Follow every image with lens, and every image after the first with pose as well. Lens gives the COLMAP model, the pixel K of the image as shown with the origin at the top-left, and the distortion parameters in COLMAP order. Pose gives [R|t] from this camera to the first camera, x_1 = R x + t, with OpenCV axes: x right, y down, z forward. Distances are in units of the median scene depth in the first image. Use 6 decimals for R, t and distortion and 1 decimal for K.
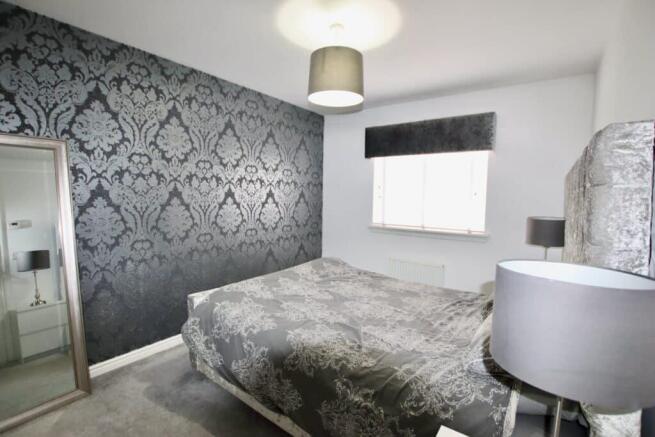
lens RADIAL K [[306.7, 0, 332.2], [0, 306.7, 217.4], [0, 0, 1]] dist [-0.031205, 0.000408]
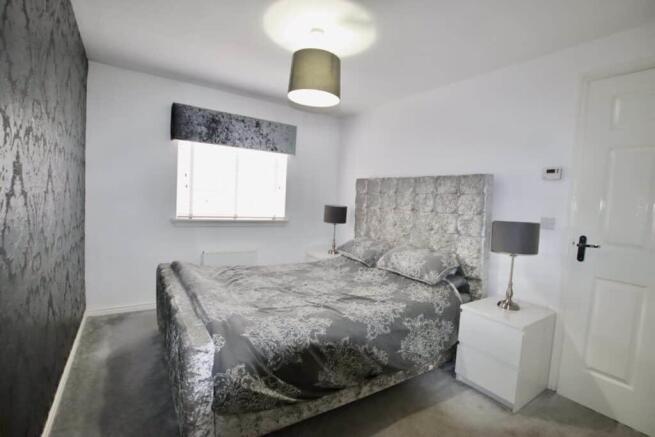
lens RADIAL K [[306.7, 0, 332.2], [0, 306.7, 217.4], [0, 0, 1]] dist [-0.031205, 0.000408]
pose [[0.343506, -0.057655, 0.937379, -0.668419], [0.020339, 0.998336, 0.053951, -0.019453], [-0.938930, 0.000533, 0.344108, 0.389063]]
